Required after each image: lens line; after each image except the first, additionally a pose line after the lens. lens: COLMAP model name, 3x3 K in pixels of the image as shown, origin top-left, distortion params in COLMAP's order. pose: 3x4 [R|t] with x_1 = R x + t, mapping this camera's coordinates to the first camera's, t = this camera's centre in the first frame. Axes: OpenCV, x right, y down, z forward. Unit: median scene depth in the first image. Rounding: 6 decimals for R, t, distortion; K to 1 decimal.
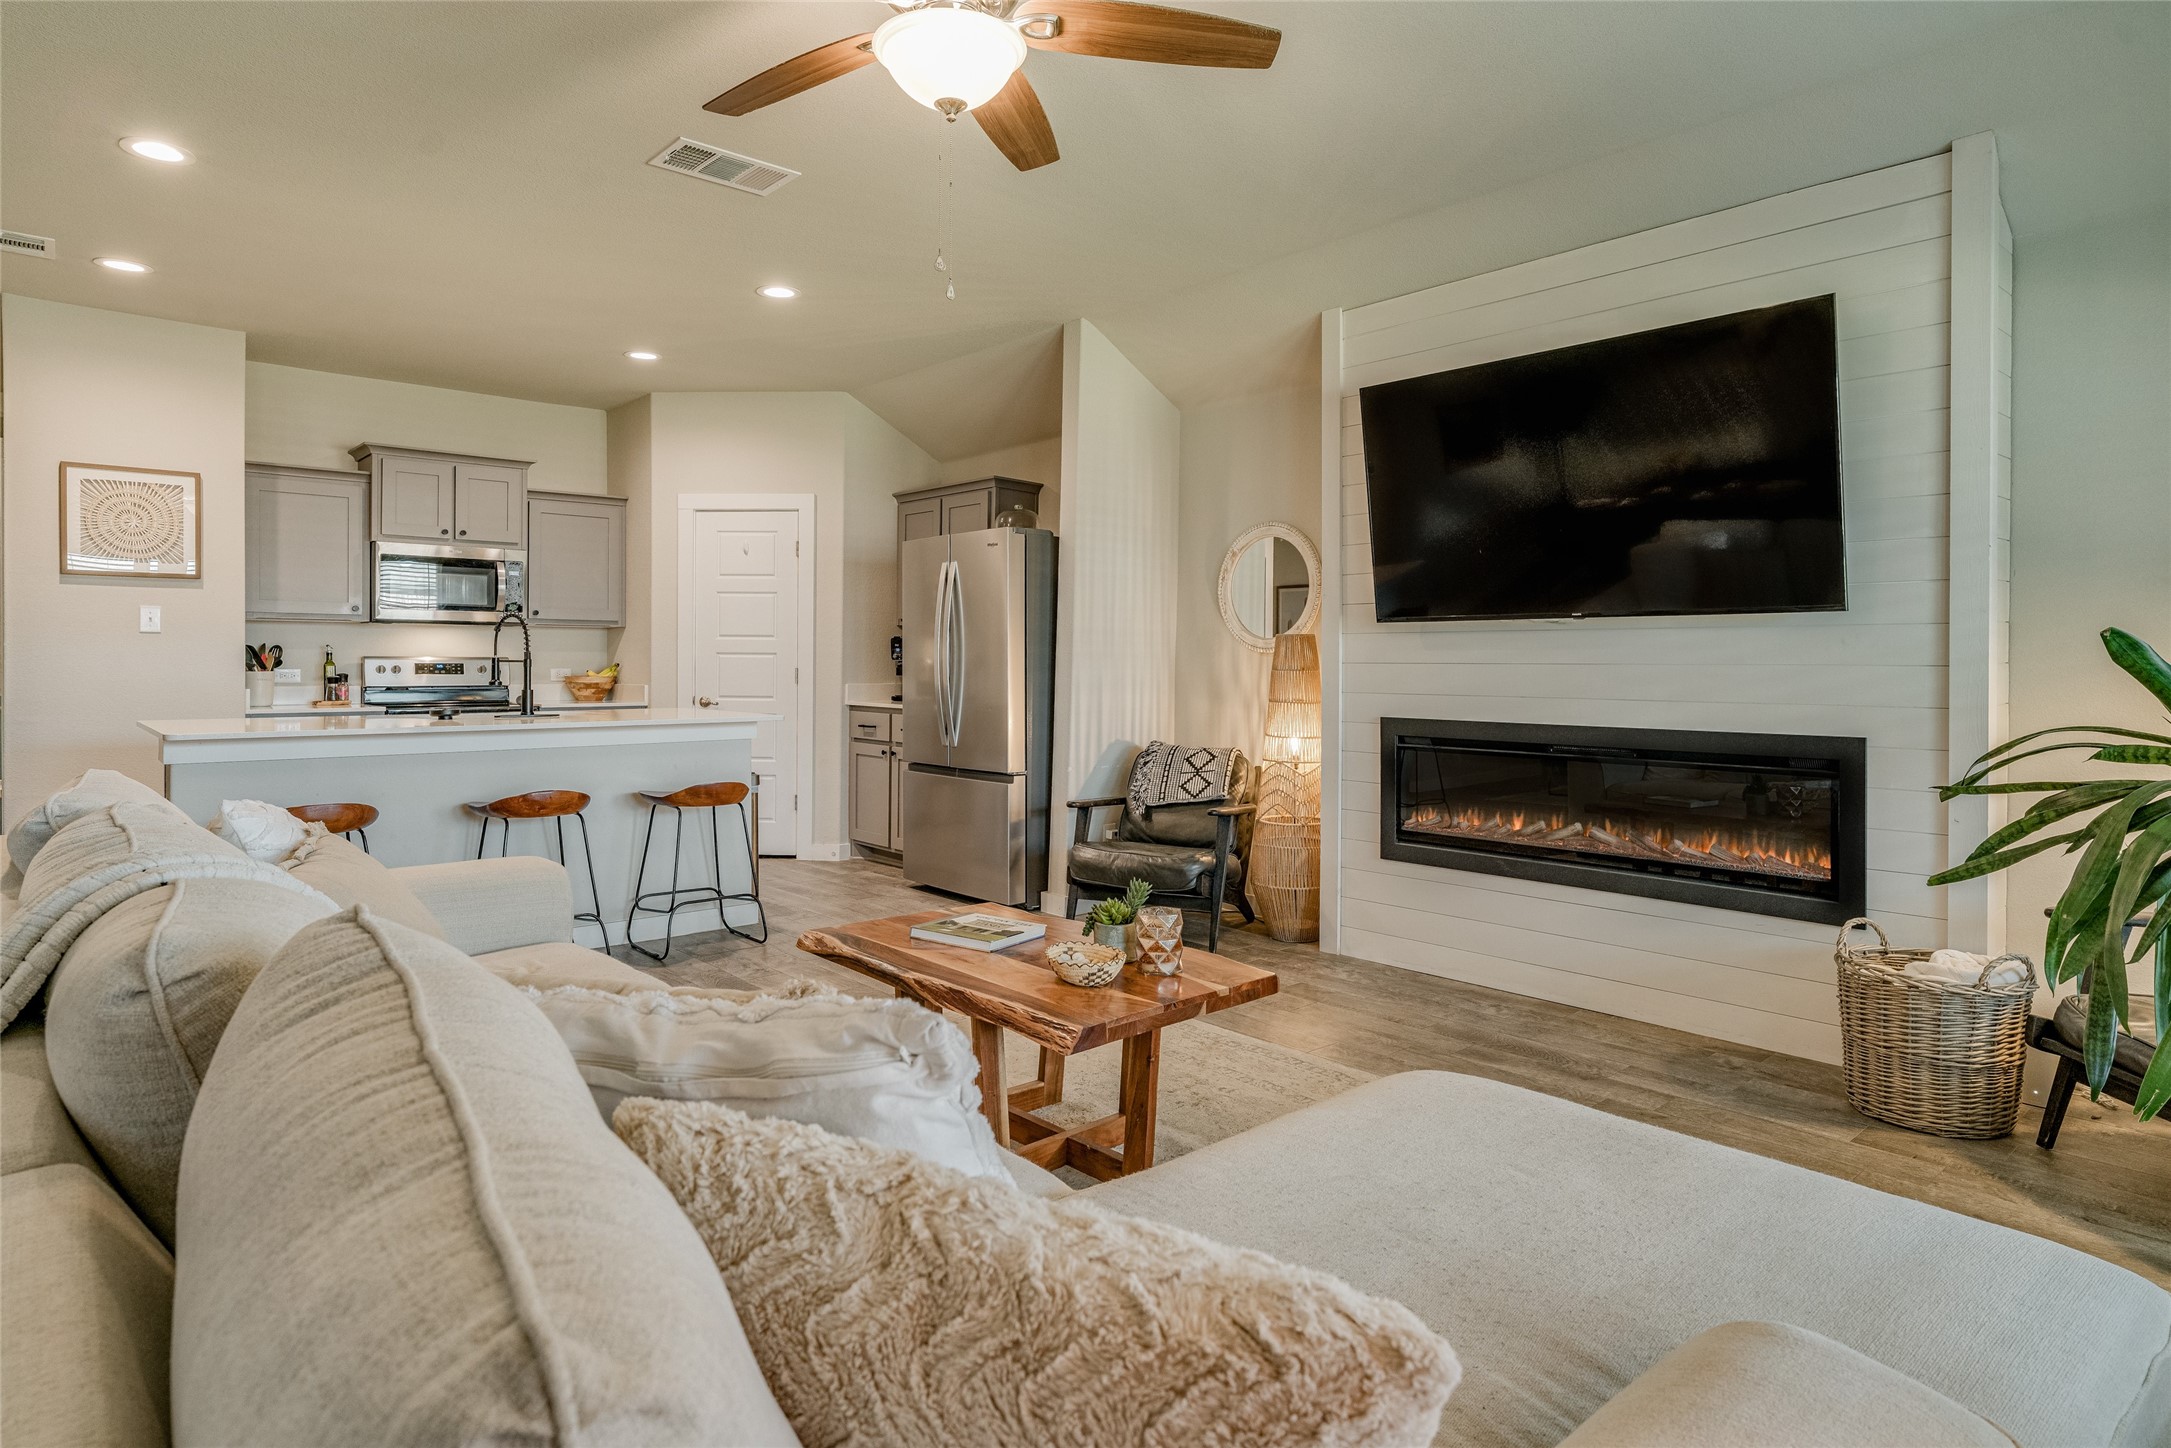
lens RADIAL K [[1204.7, 0, 1090.4], [0, 1204.7, 660.9], [0, 0, 1]] dist [-0.000966, 0.001994]
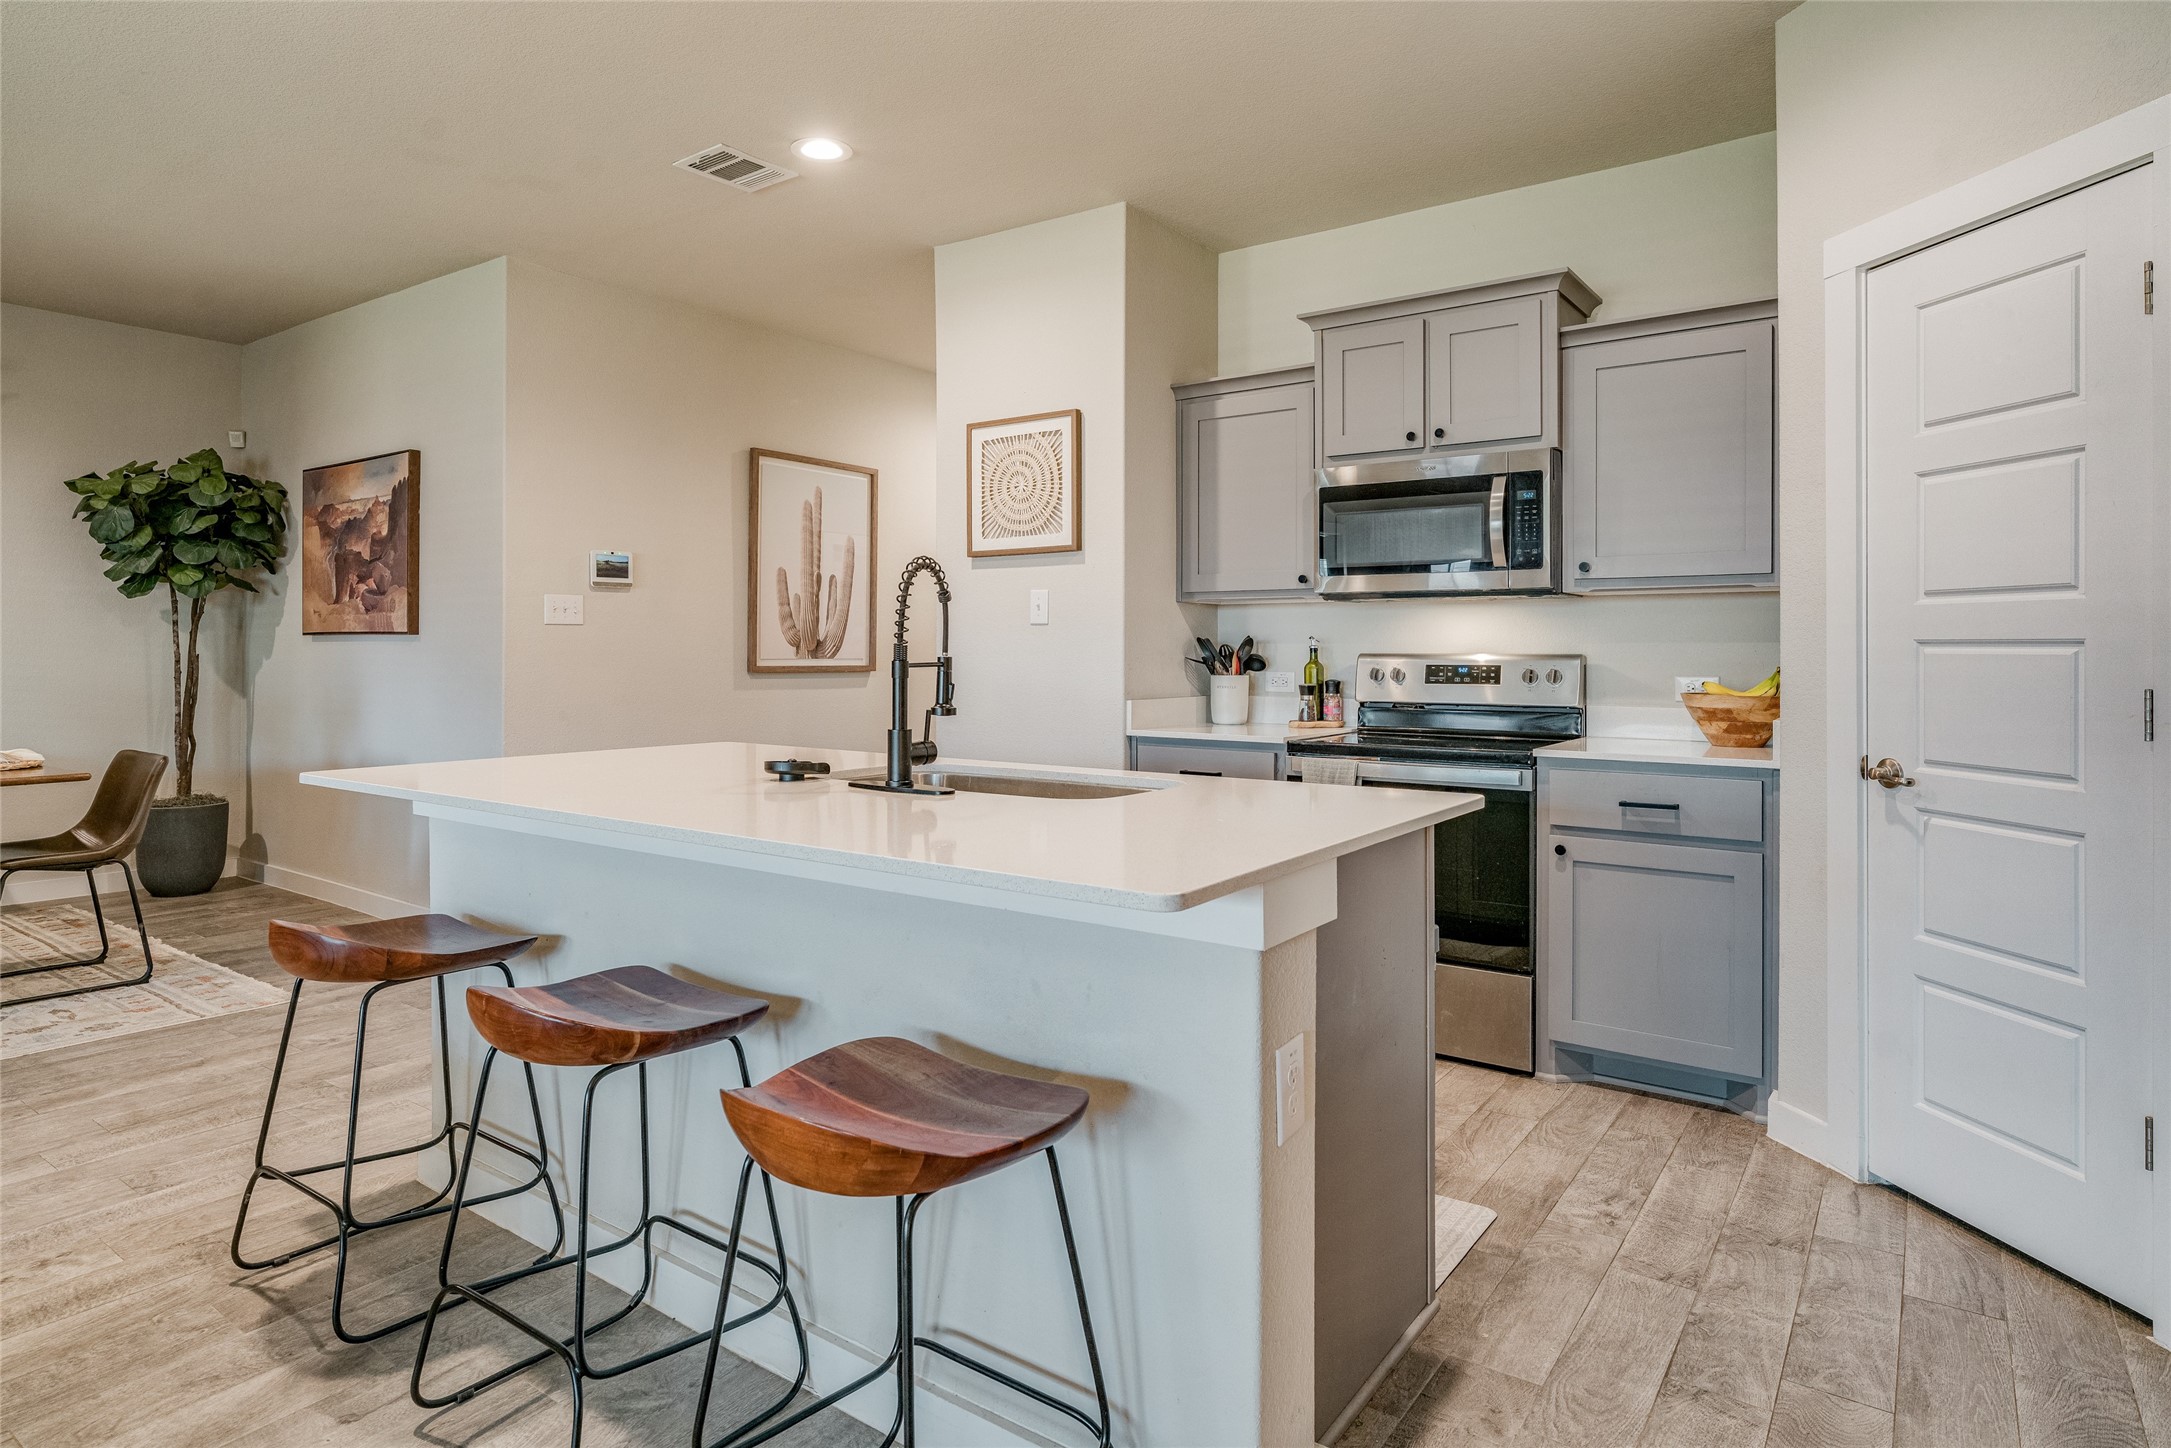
lens RADIAL K [[1188.6, 0, 1089.9], [0, 1188.6, 642.0], [0, 0, 1]] dist [-0.001938, 0.001491]
pose [[0.221337, -0.011917, -0.975125, -0.021113], [-0.000296, 0.999924, -0.012288, -0.002416], [0.975197, 0.003009, 0.221317, 0.849326]]
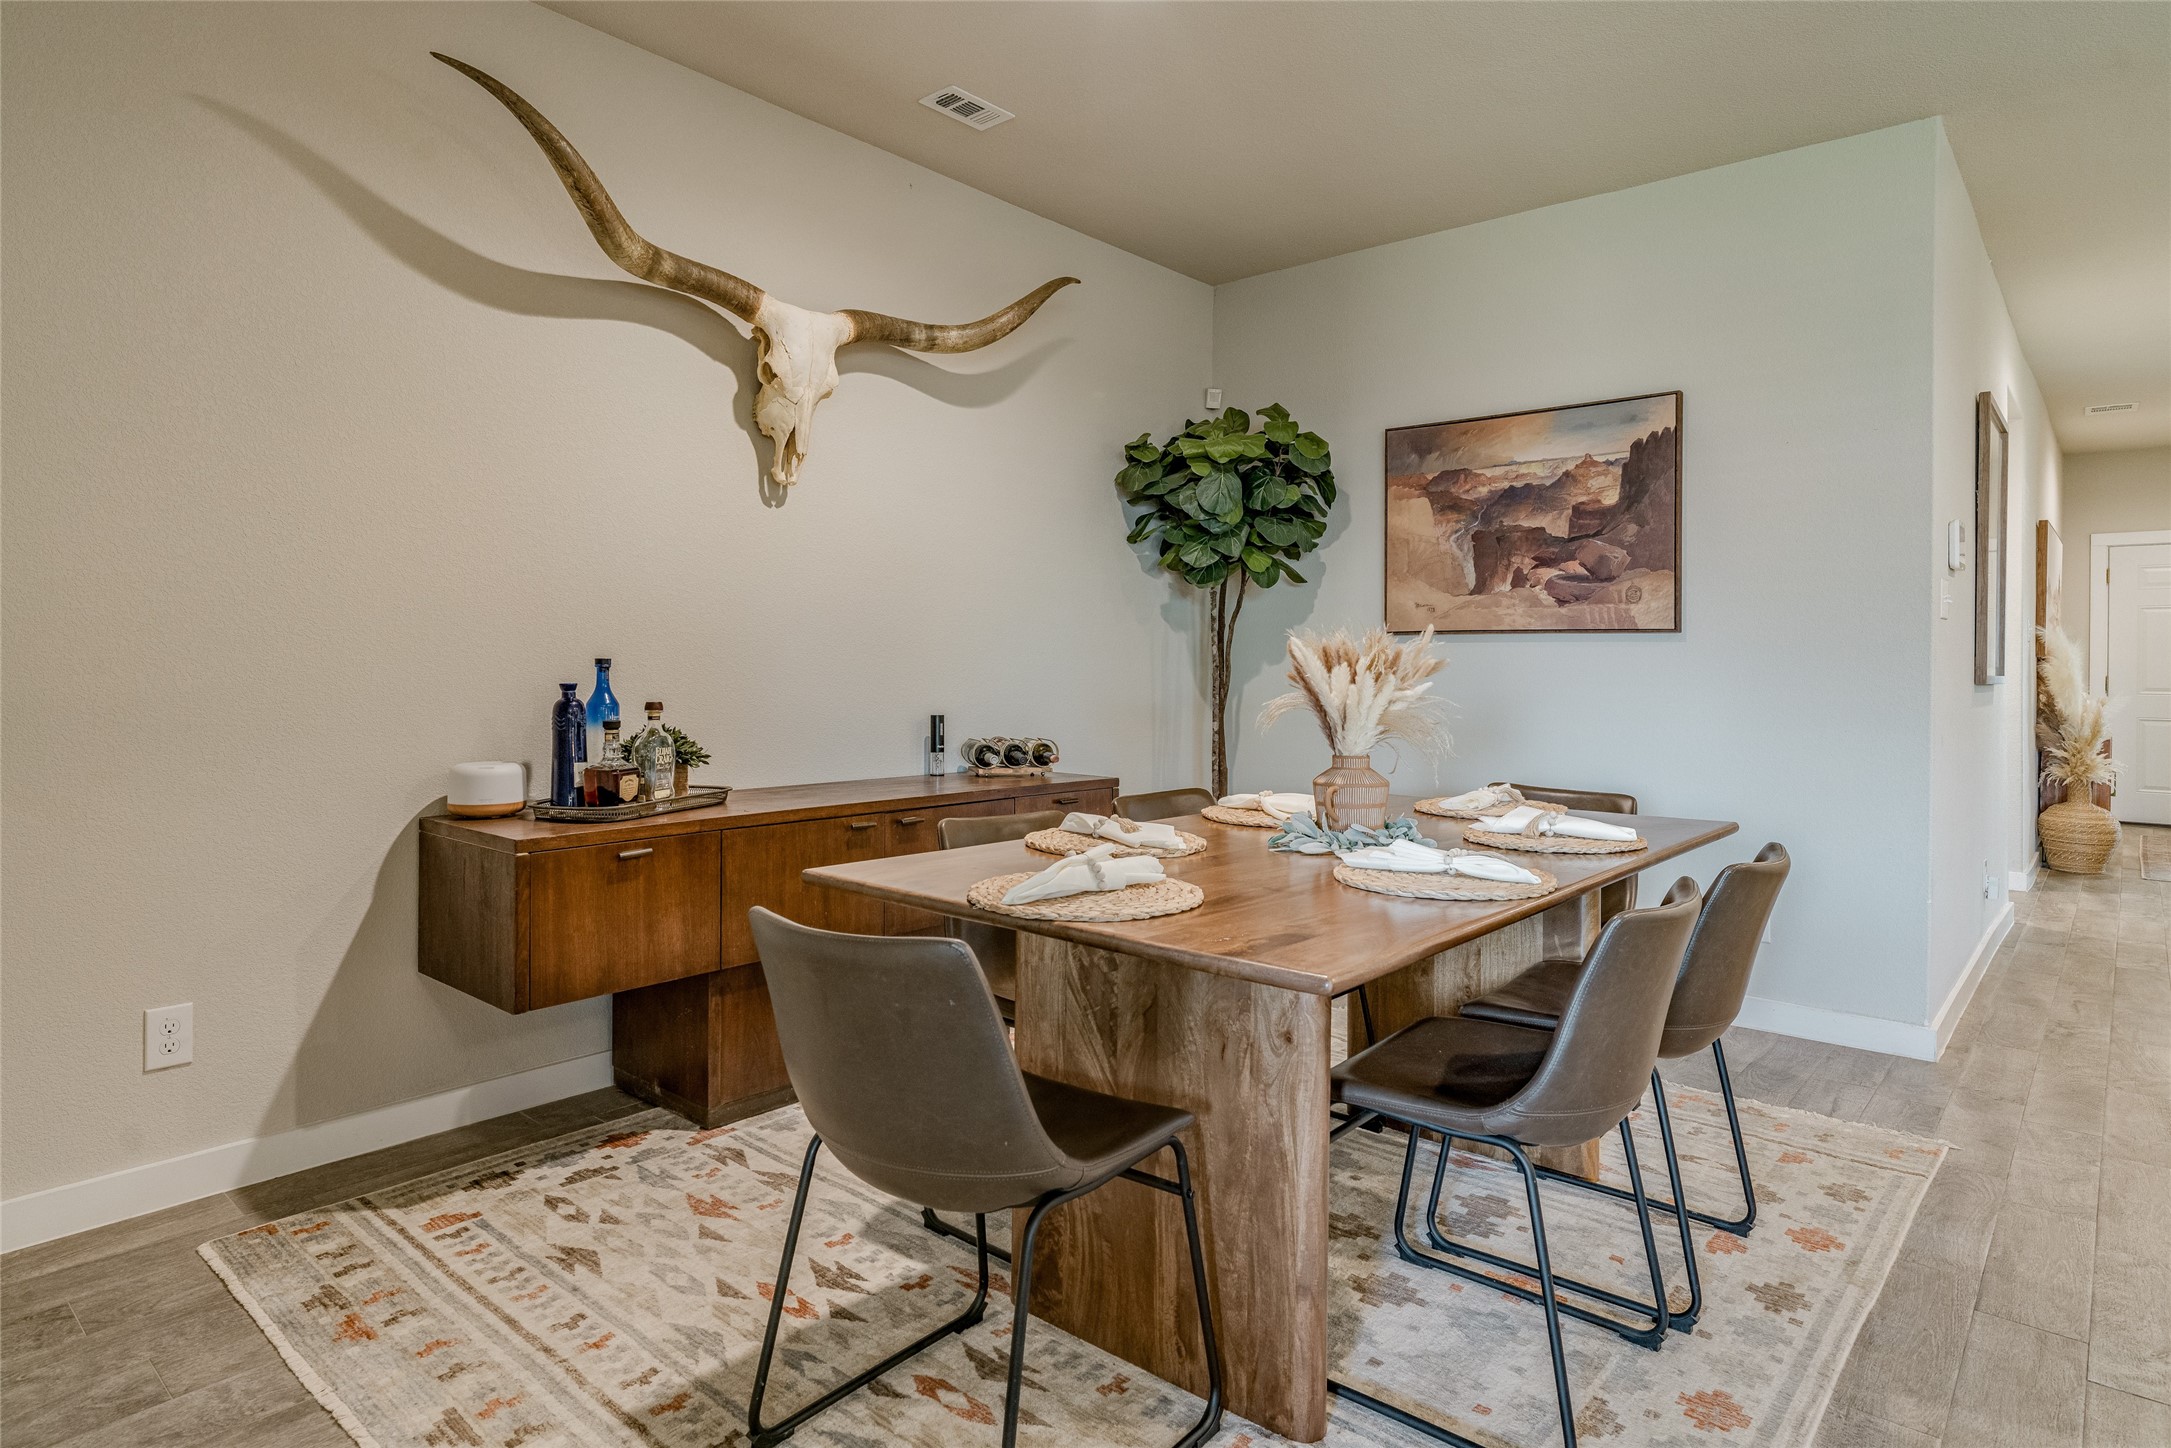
lens RADIAL K [[1204.7, 0, 1090.4], [0, 1204.7, 660.9], [0, 0, 1]] dist [-0.000966, 0.001994]
pose [[0.127286, -0.005384, -0.991851, -0.358821], [-0.005276, 0.999967, -0.006105, 0.003439], [0.991852, 0.006010, 0.127254, 0.125718]]
